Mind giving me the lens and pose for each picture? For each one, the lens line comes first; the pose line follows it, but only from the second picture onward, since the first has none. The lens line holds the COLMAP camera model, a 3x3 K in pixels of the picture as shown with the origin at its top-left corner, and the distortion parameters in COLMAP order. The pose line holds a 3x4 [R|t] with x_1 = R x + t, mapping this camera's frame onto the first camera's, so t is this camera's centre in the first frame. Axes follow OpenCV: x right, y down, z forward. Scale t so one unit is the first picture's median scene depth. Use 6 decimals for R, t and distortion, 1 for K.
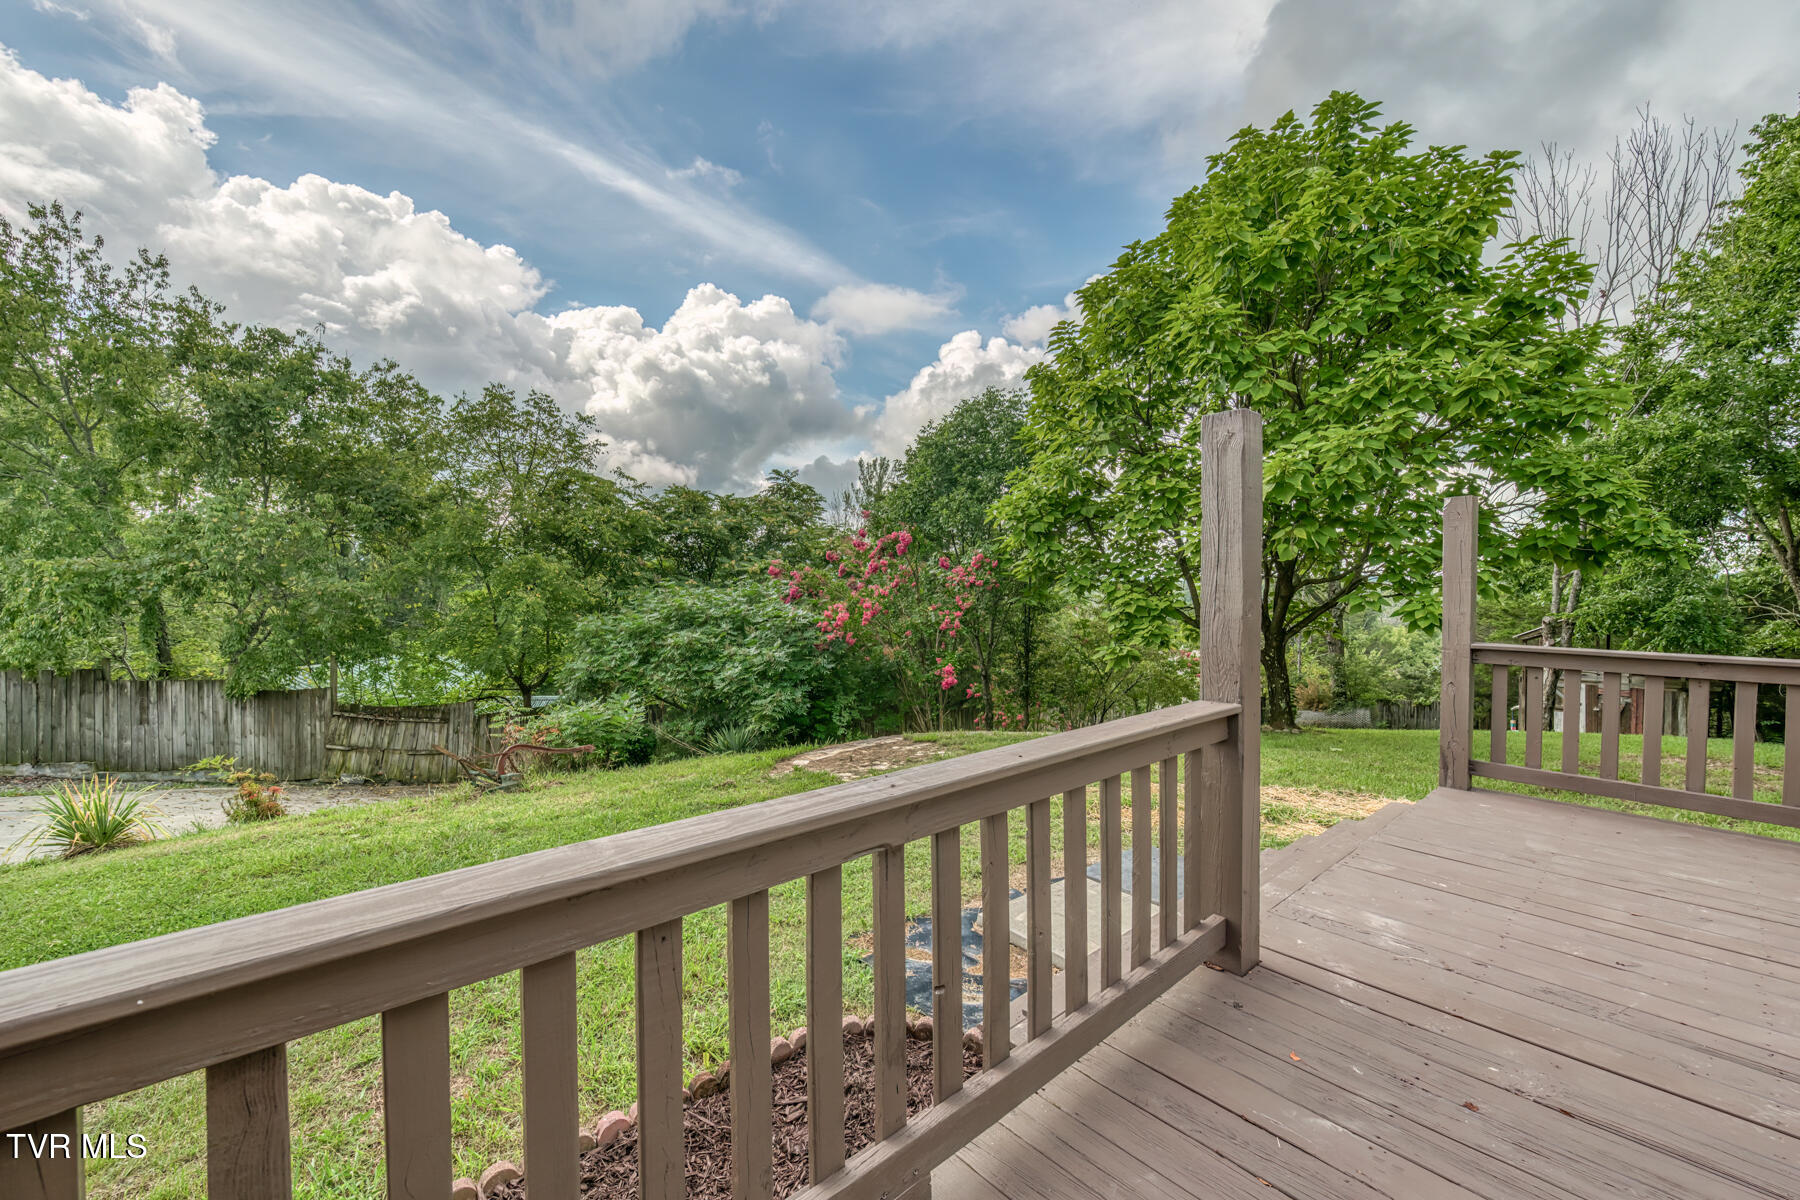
lens RADIAL K [[695.2, 0, 909.4], [0, 695.2, 602.0], [0, 0, 1]] dist [-0.004161, 0.000504]
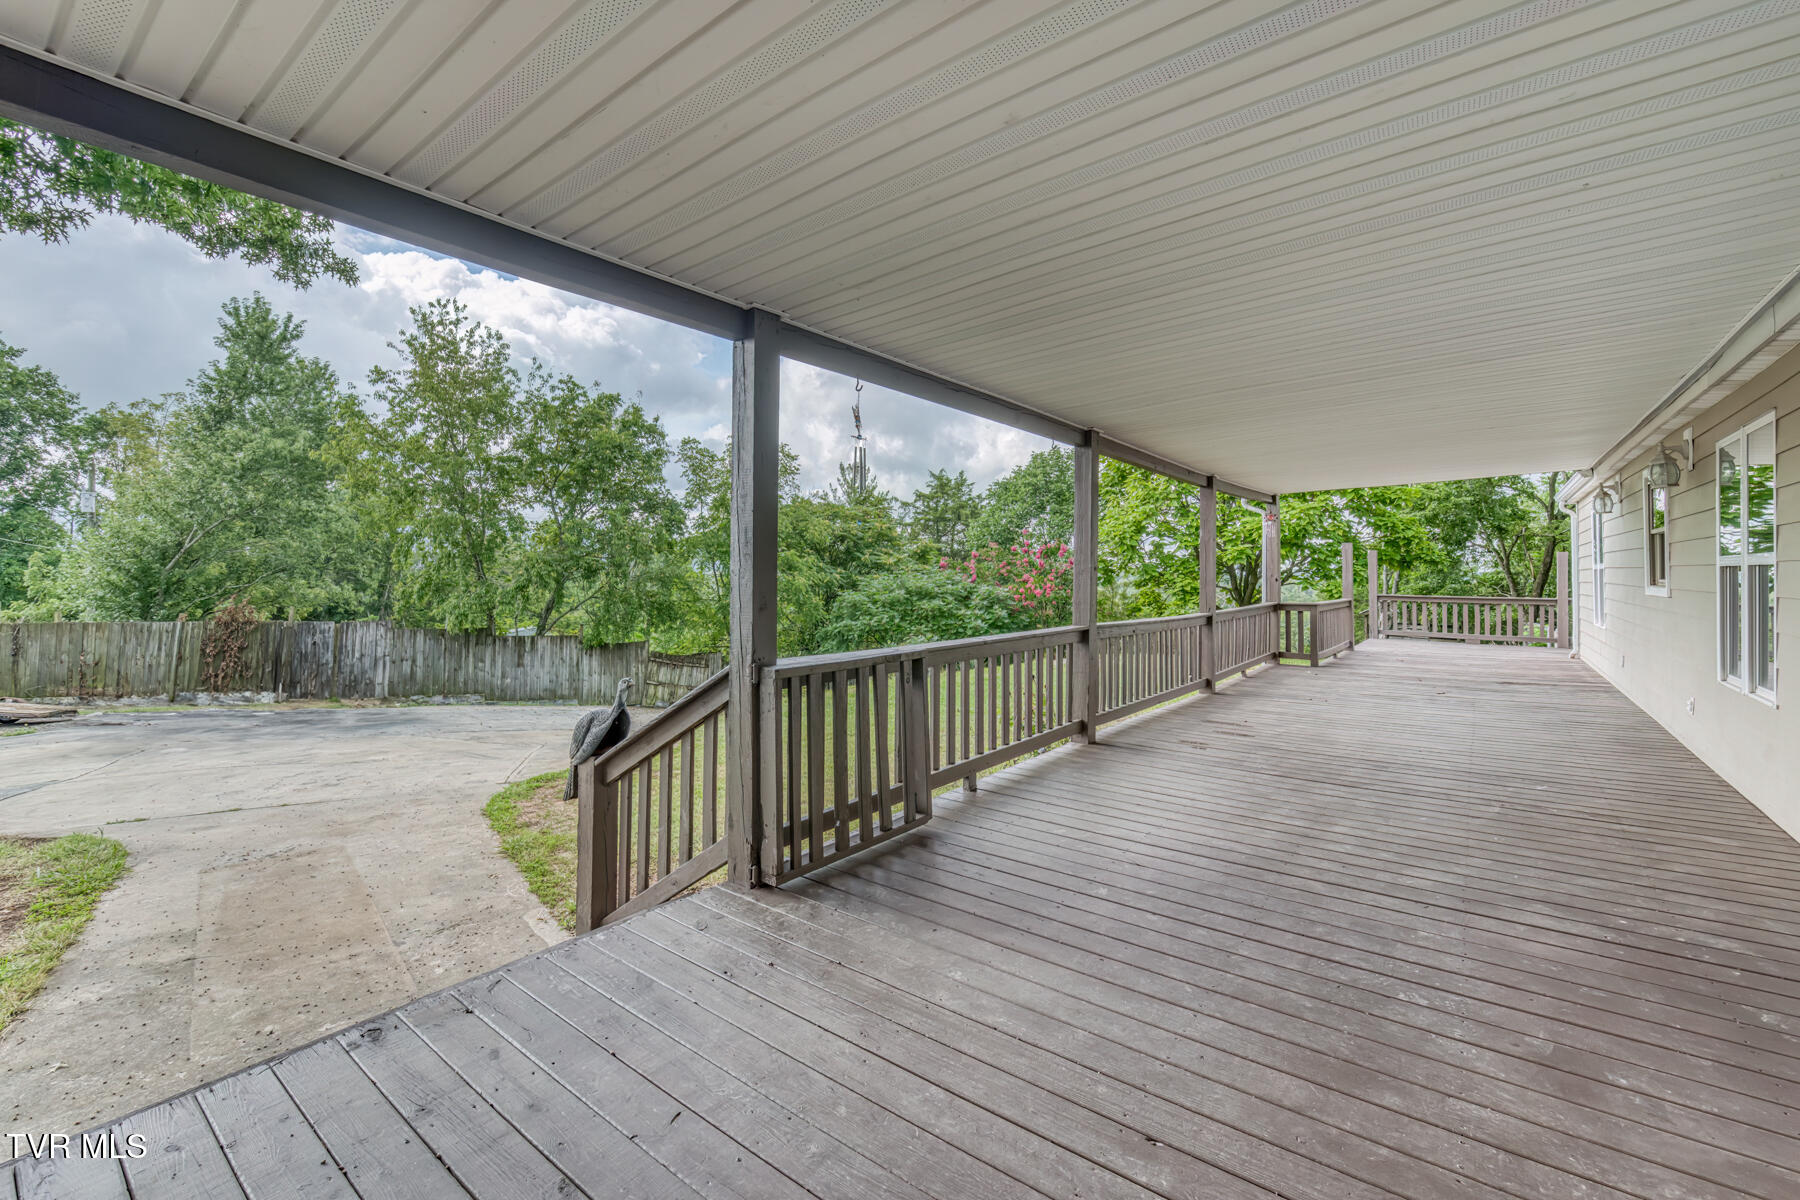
lens RADIAL K [[765.8, 0, 861.6], [0, 765.8, 559.2], [0, 0, 1]] dist [-0.004146, -0.000310]
pose [[0.986801, 0.012956, 0.161418, -0.671318], [-0.005716, 0.998960, -0.045234, 0.022413], [-0.161836, 0.043715, 0.985849, -0.672032]]
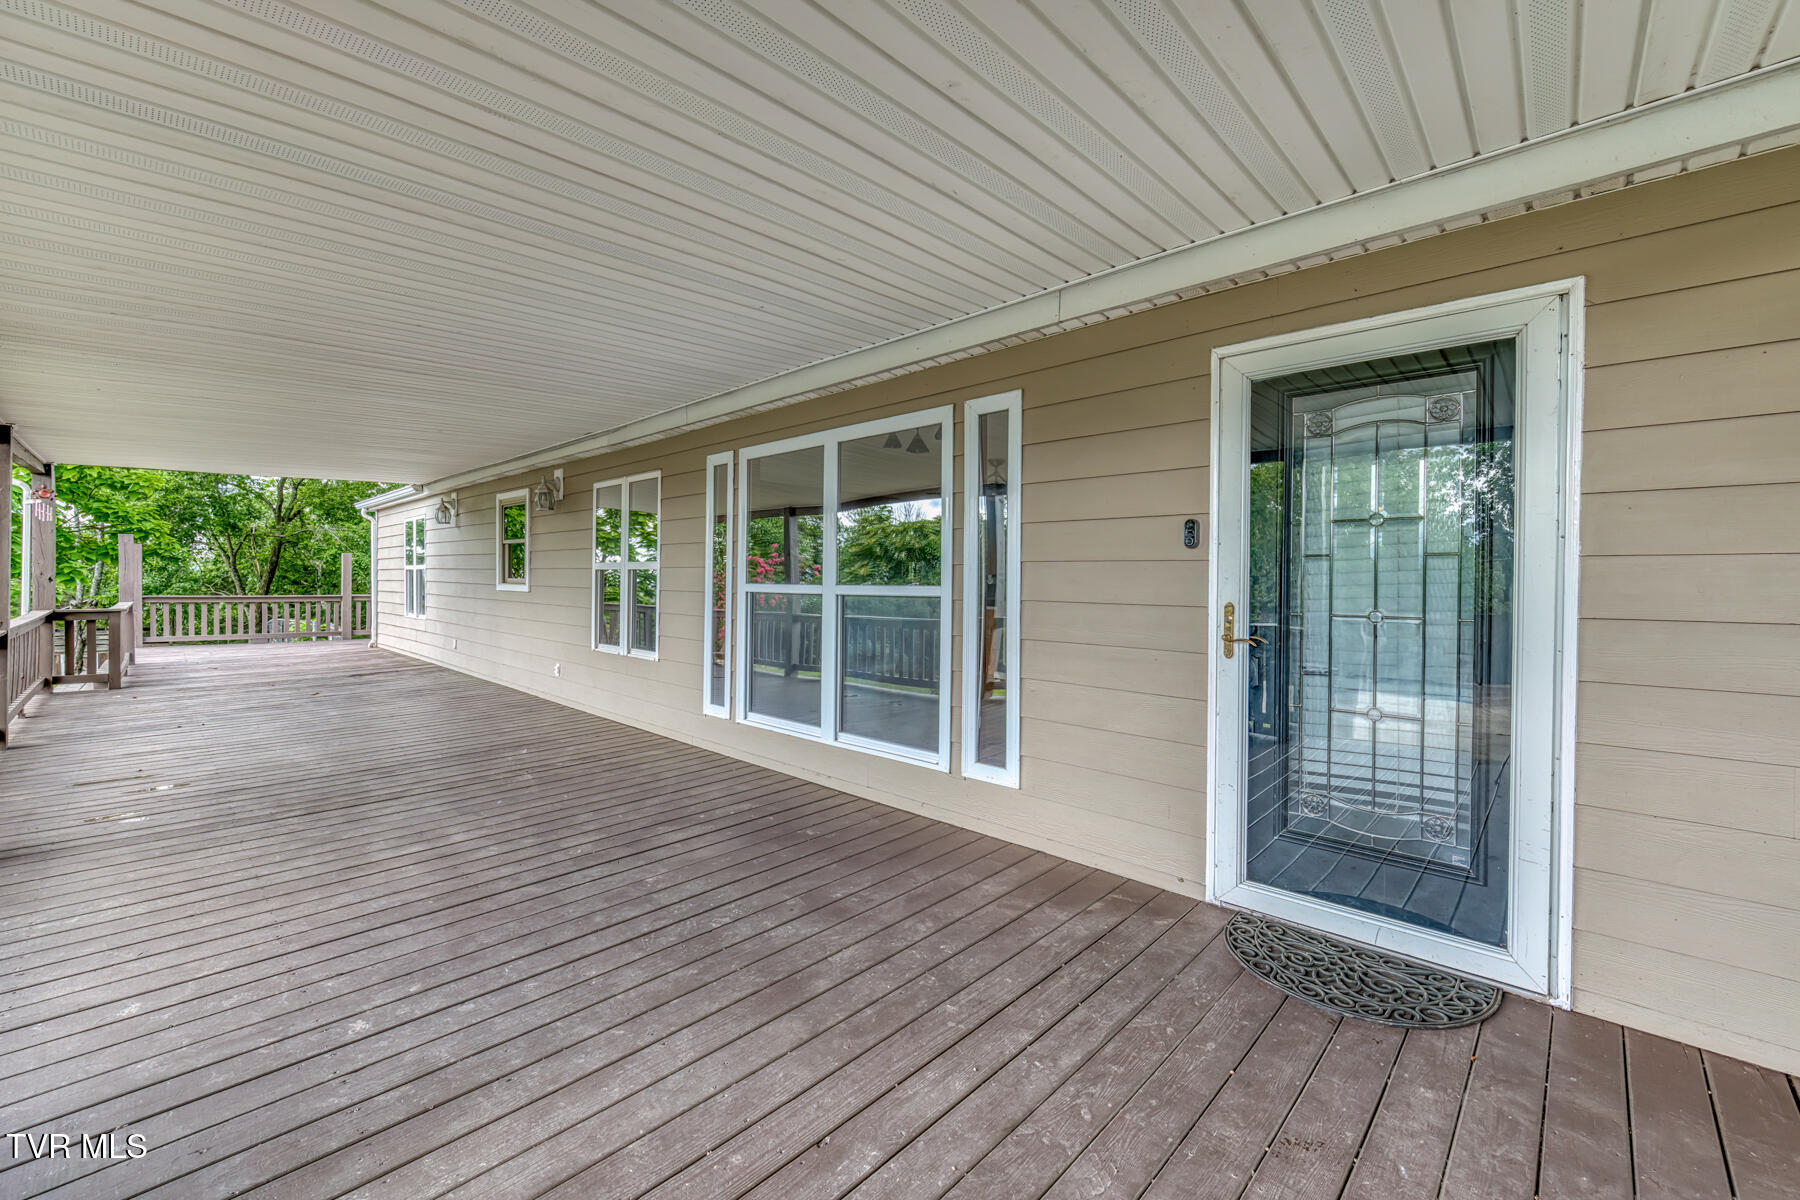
lens RADIAL K [[727.7, 0, 904.1], [0, 727.7, 582.0], [0, 0, 1]] dist [-0.002998, -0.001089]
pose [[-0.082070, 0.001016, 0.996626, -0.719767], [0.019437, 0.999811, 0.000581, 0.019691], [-0.996437, 0.019419, -0.082074, -0.565429]]
